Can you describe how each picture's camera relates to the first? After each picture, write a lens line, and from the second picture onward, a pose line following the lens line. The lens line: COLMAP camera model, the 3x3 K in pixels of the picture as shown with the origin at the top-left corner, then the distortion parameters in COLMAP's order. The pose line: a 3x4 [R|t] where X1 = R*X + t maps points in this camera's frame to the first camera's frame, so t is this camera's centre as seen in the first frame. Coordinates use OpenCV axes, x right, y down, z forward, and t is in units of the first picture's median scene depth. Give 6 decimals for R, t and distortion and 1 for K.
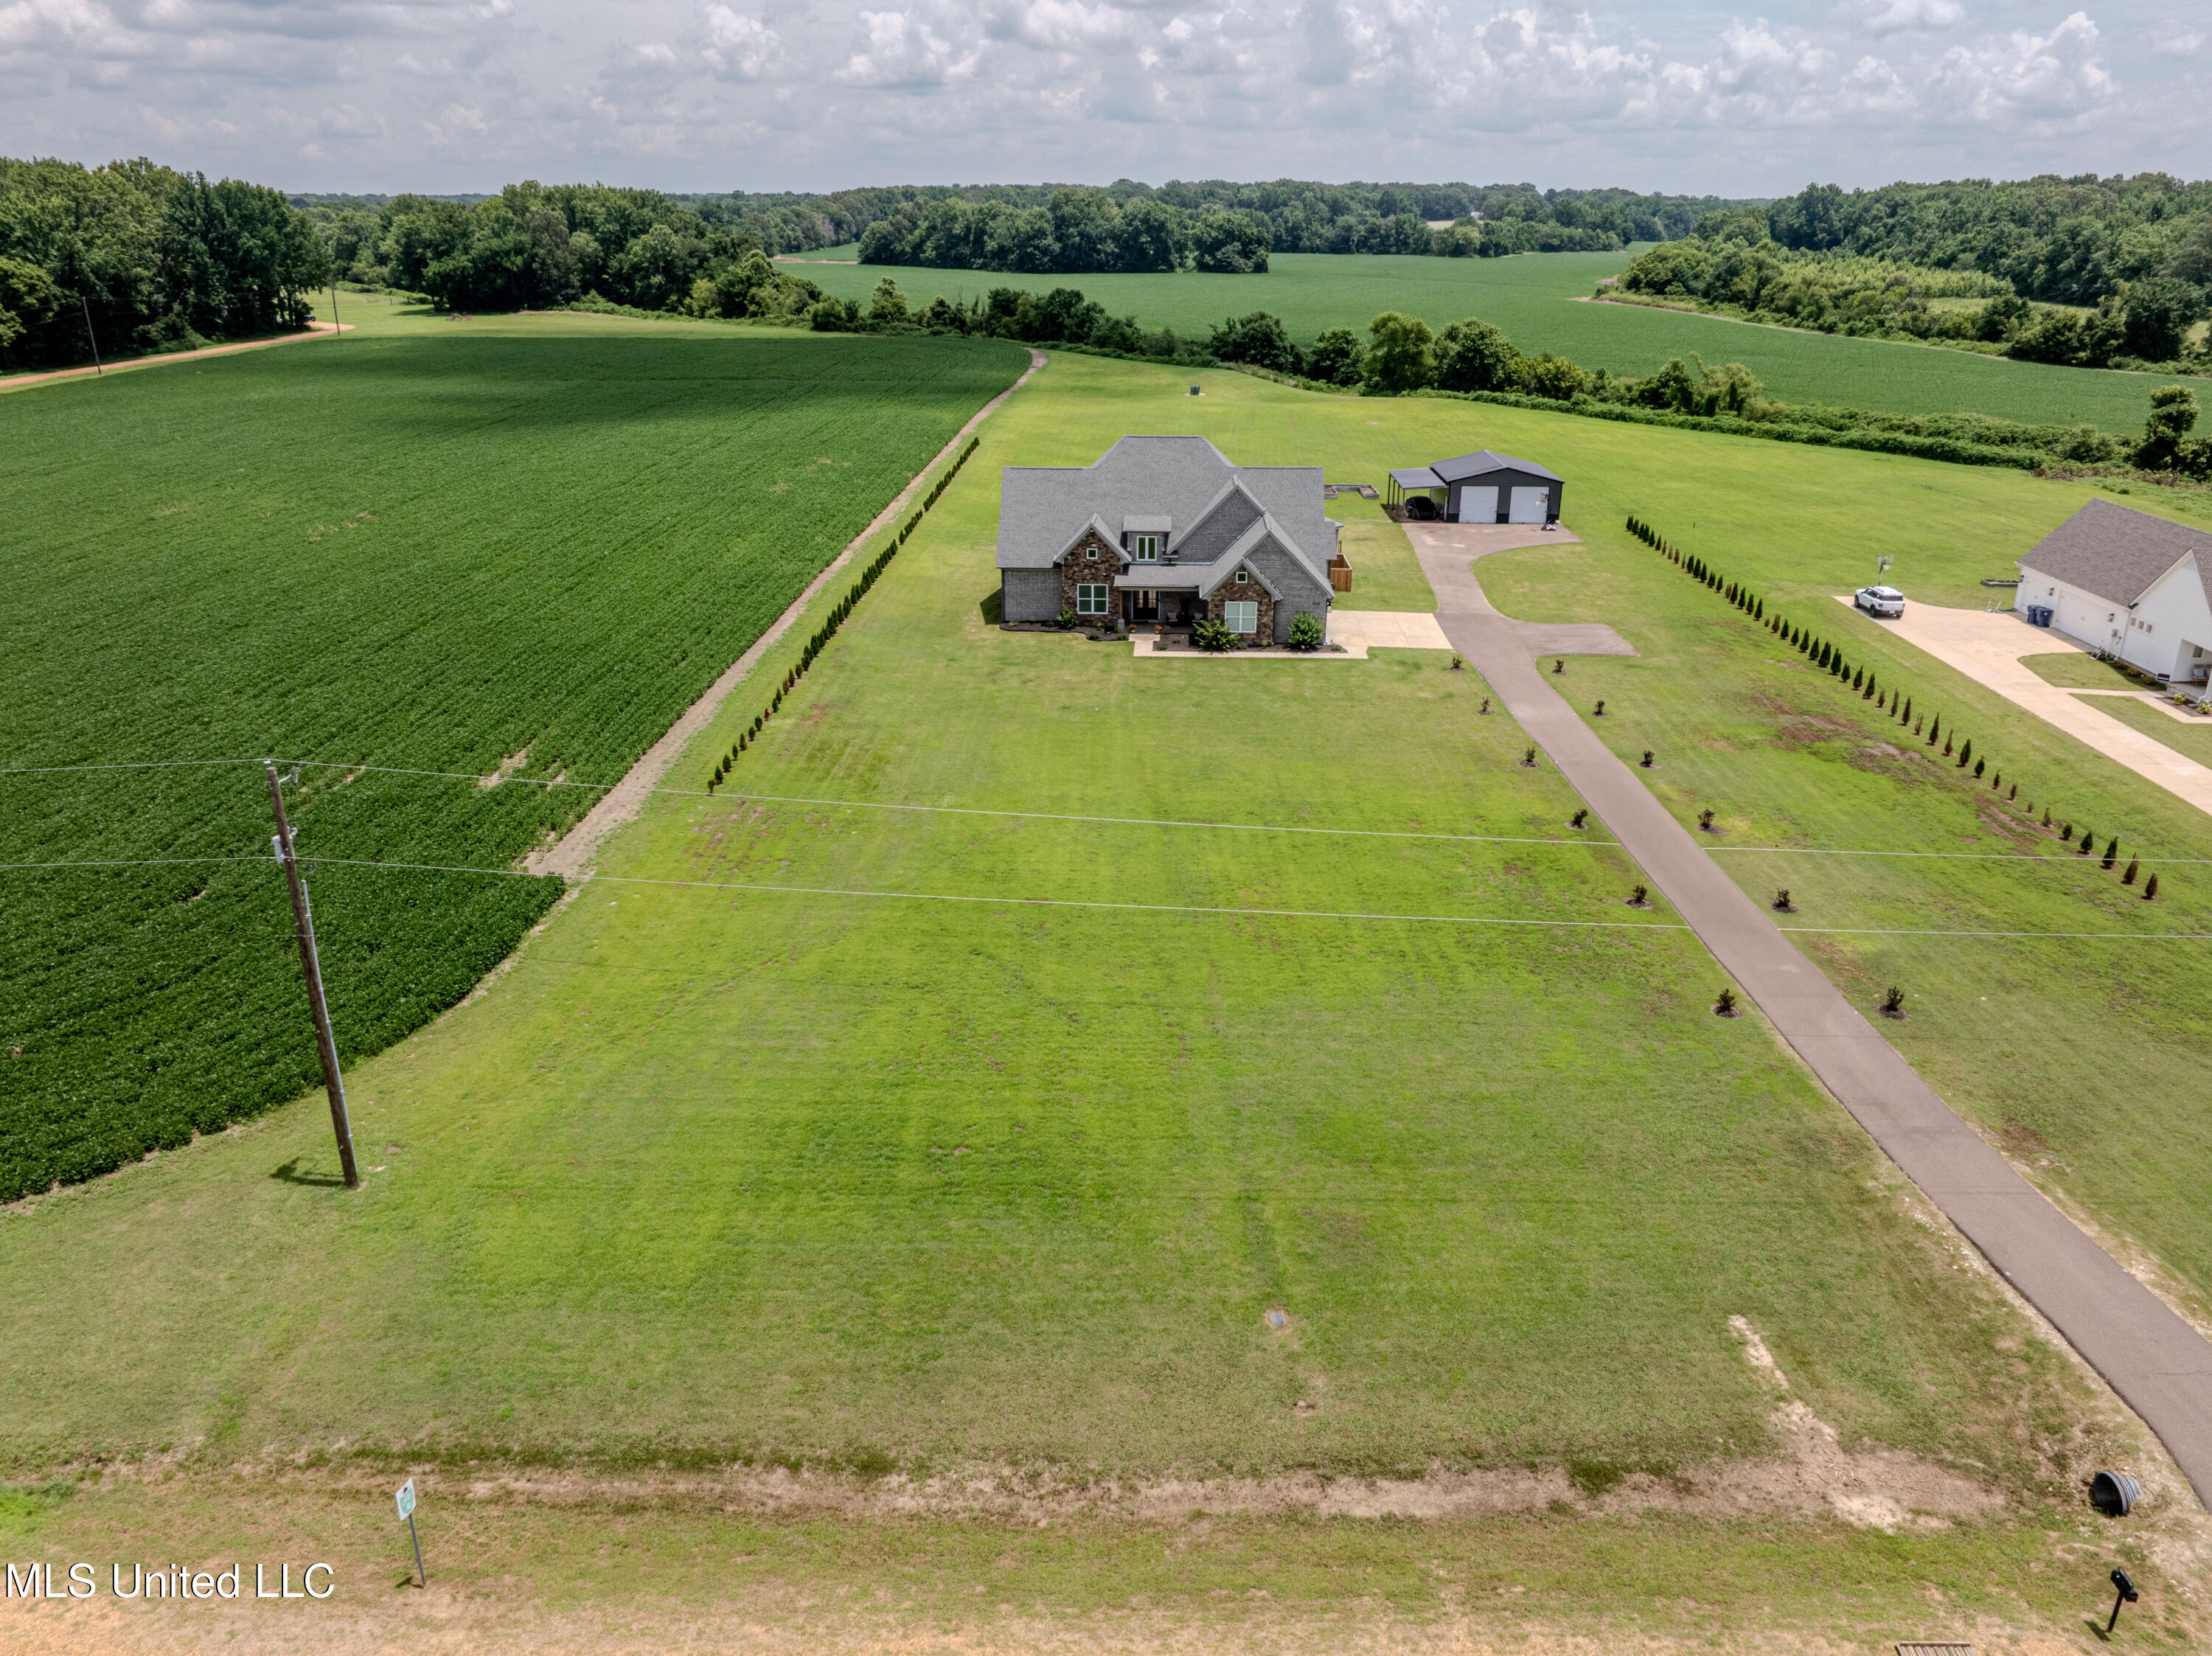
lens RADIAL K [[1566.4, 0, 1114.8], [0, 1566.4, 823.4], [0, 0, 1]] dist [-0.041324, 0.003651]
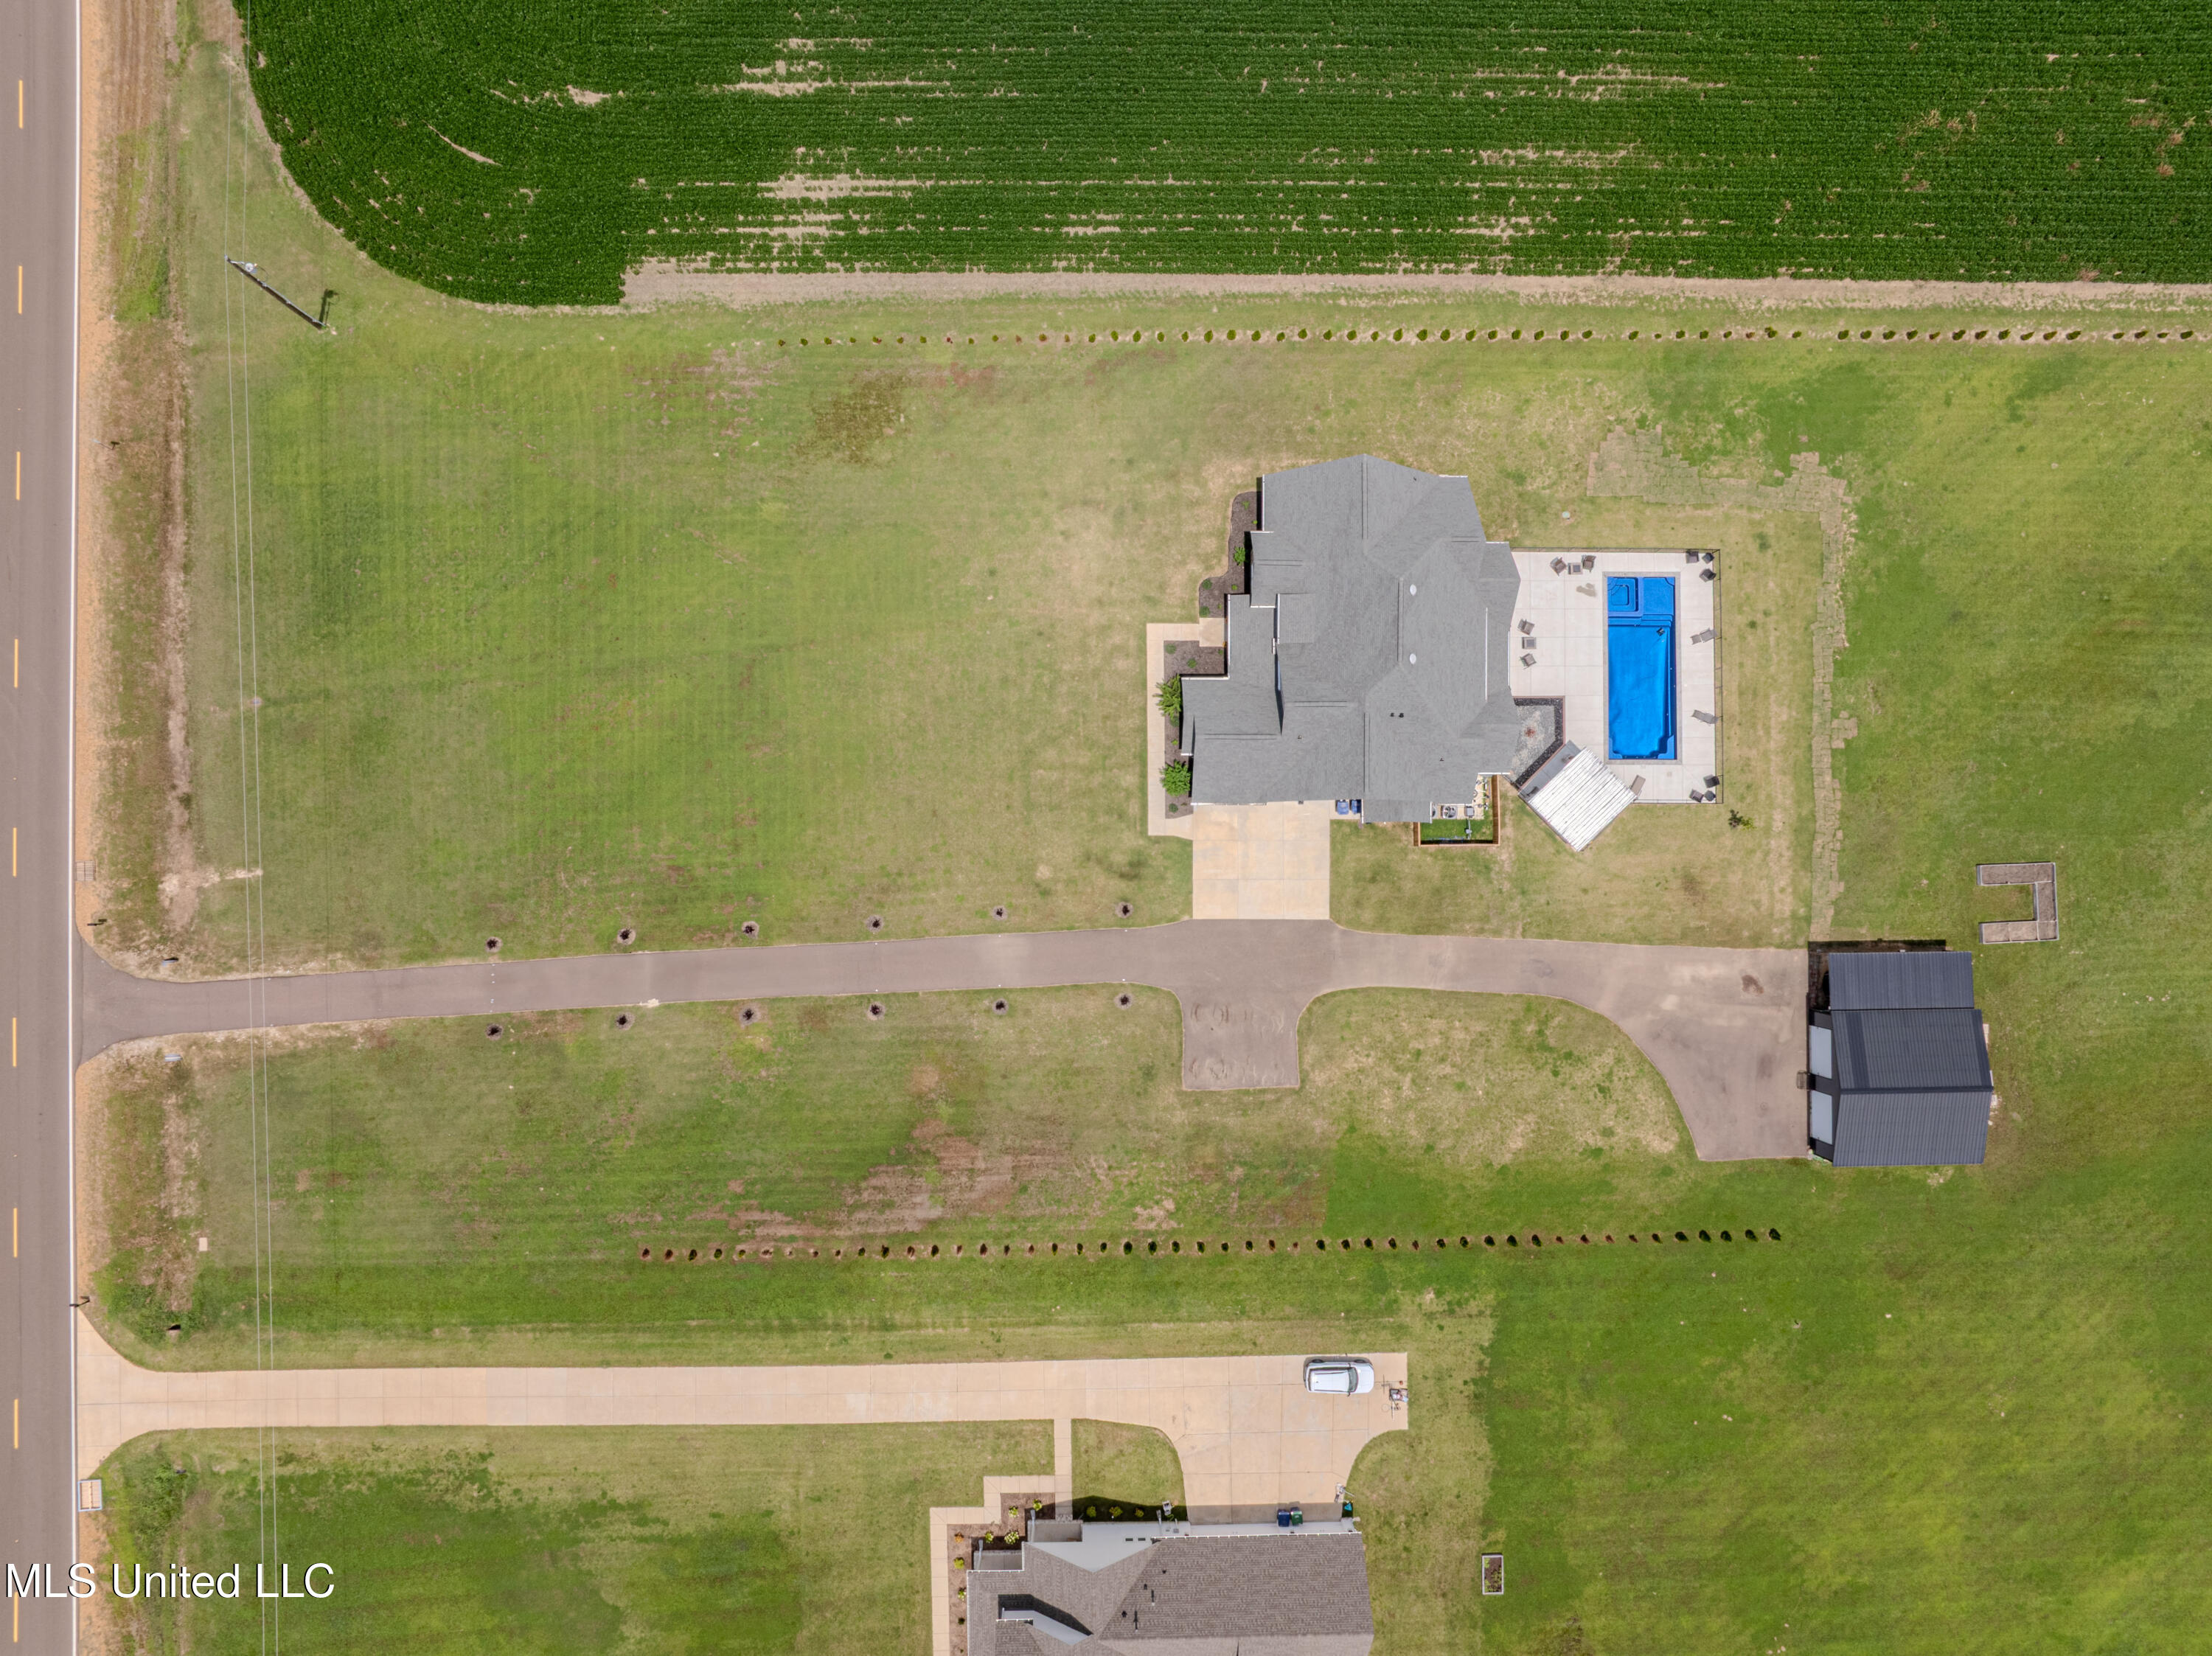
lens RADIAL K [[1556.2, 0, 1106.0], [0, 1556.2, 828.0], [0, 0, 1]] dist [-0.038700, -0.000075]
pose [[0.037807, 0.998950, -0.025868, 0.078019], [-0.368792, 0.038007, 0.928735, -0.471094], [0.928743, -0.025573, 0.369841, 0.239199]]
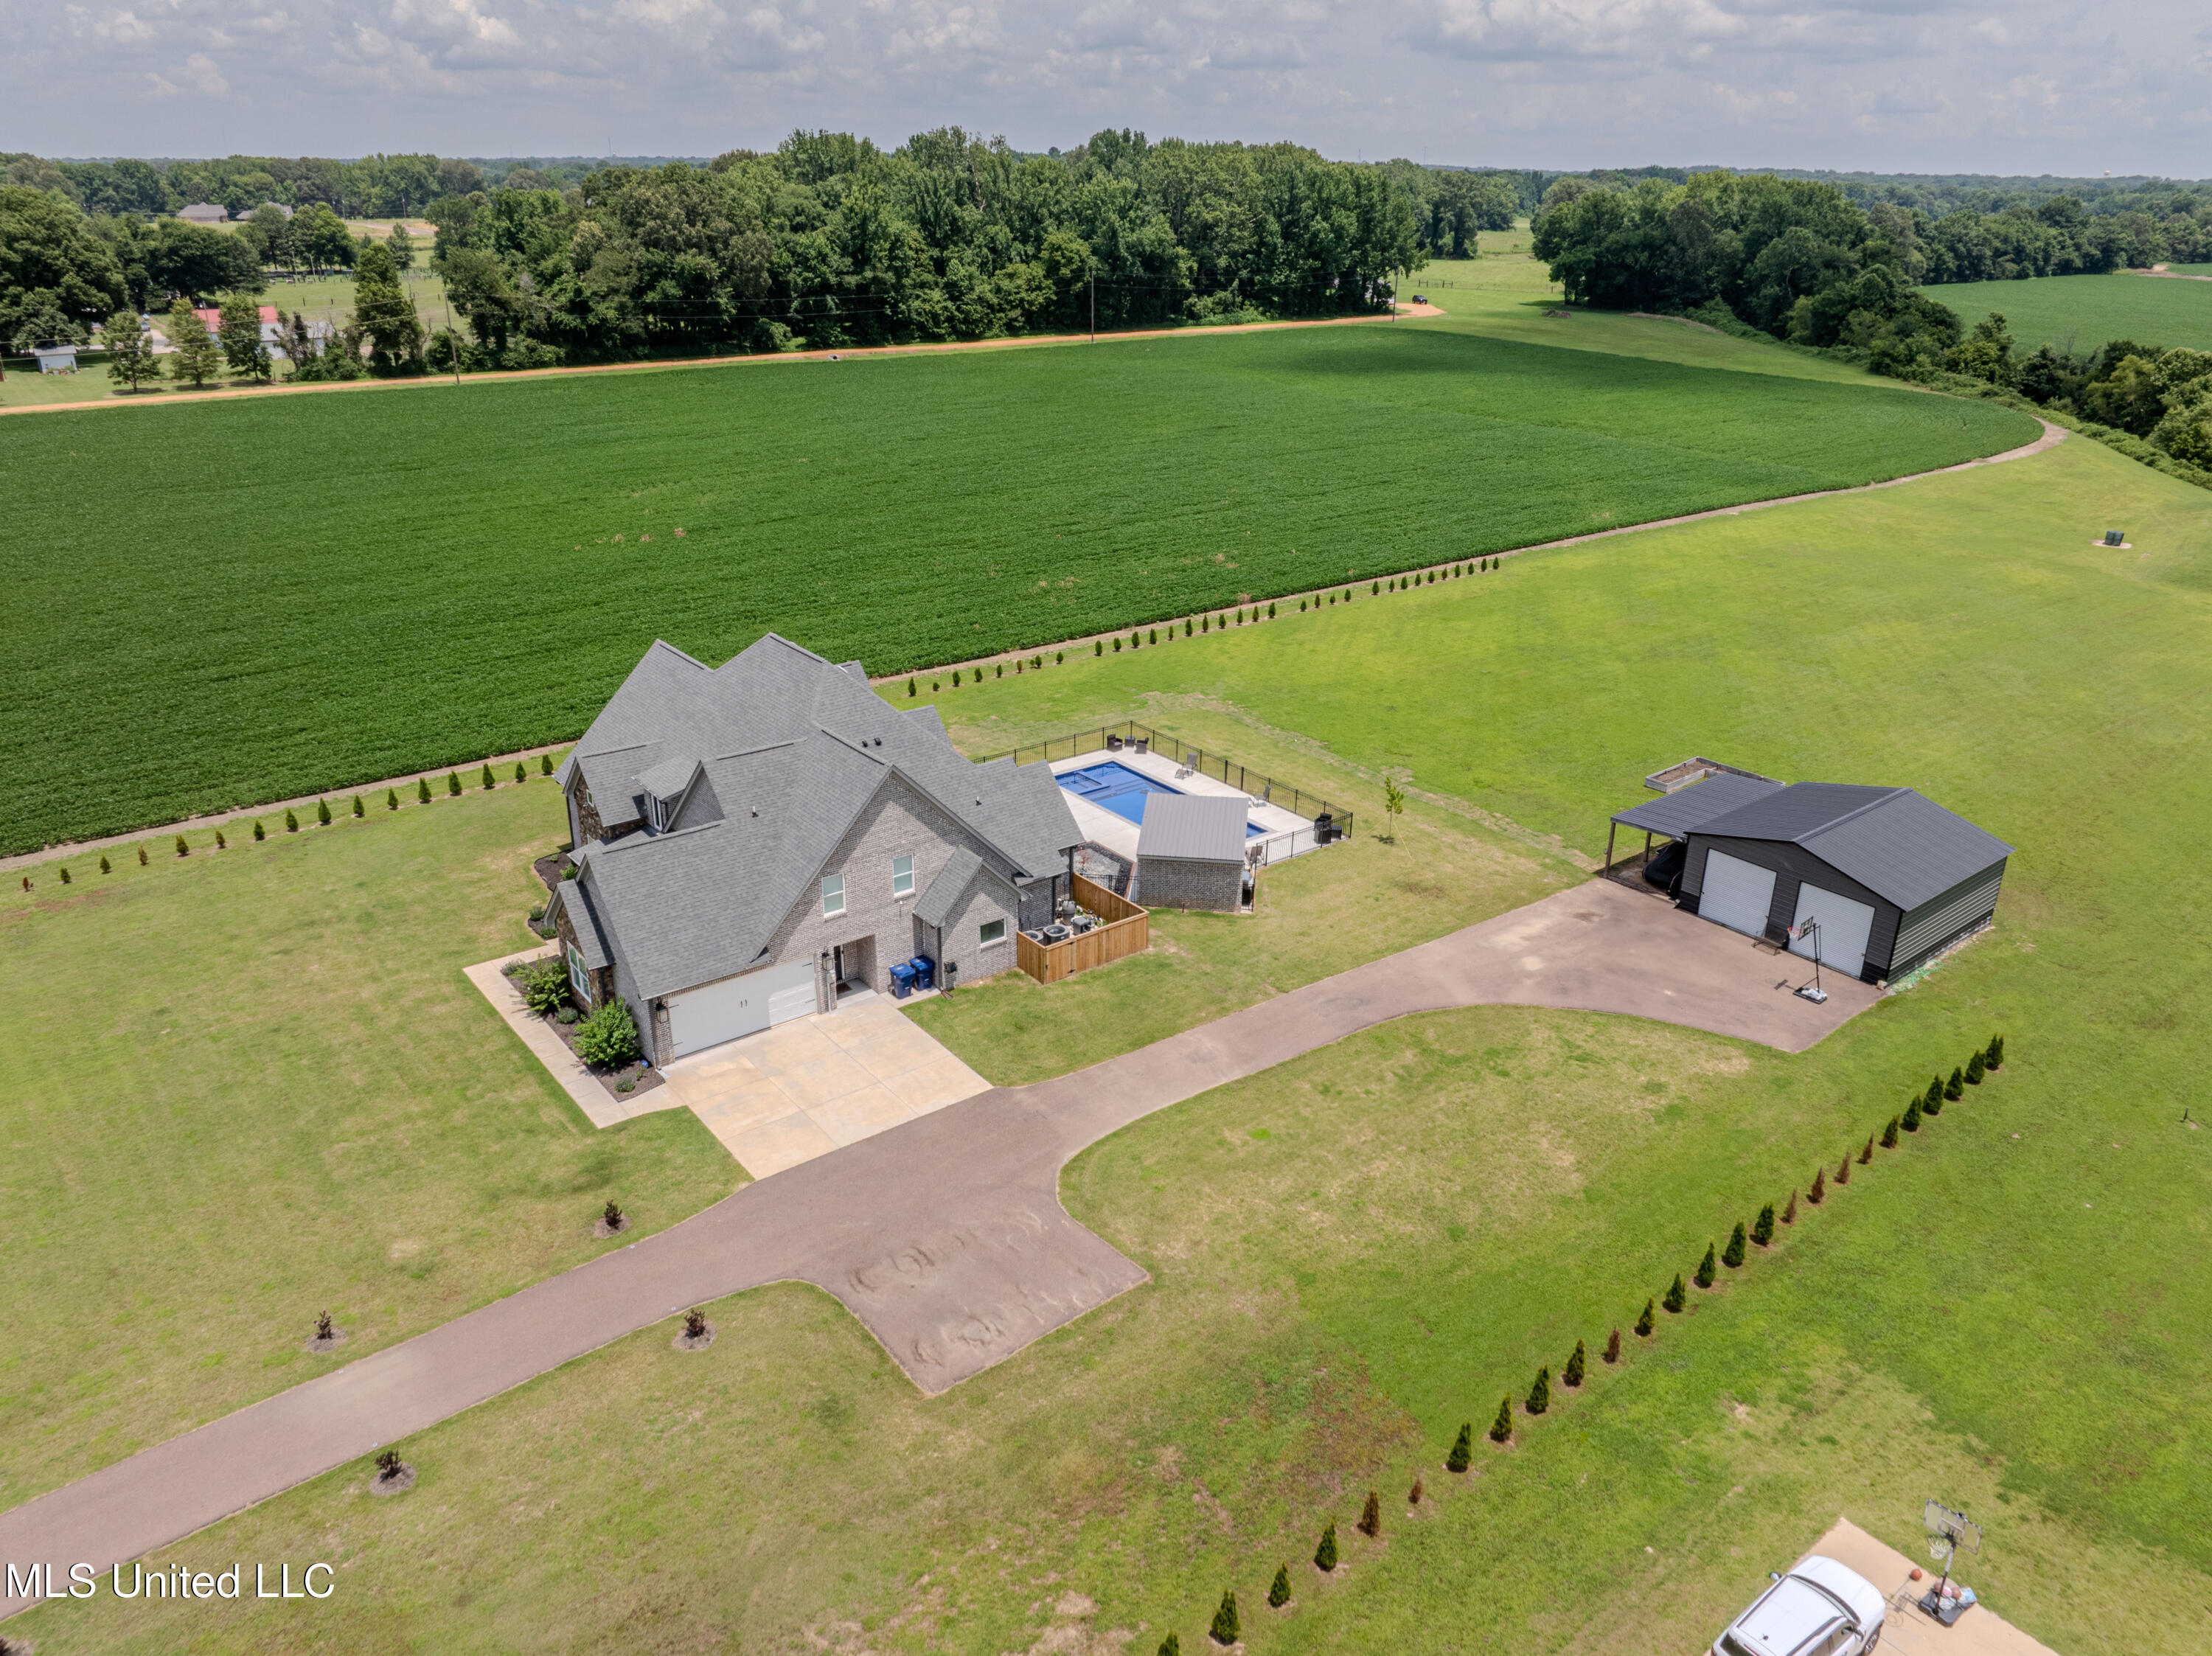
lens RADIAL K [[1566.4, 0, 1114.8], [0, 1566.4, 823.4], [0, 0, 1]] dist [-0.041324, 0.003651]
pose [[0.648832, 0.299557, -0.699487, 0.267688], [-0.290327, 0.947167, 0.136324, -0.141881], [0.703368, 0.114629, 0.701522, 0.308315]]
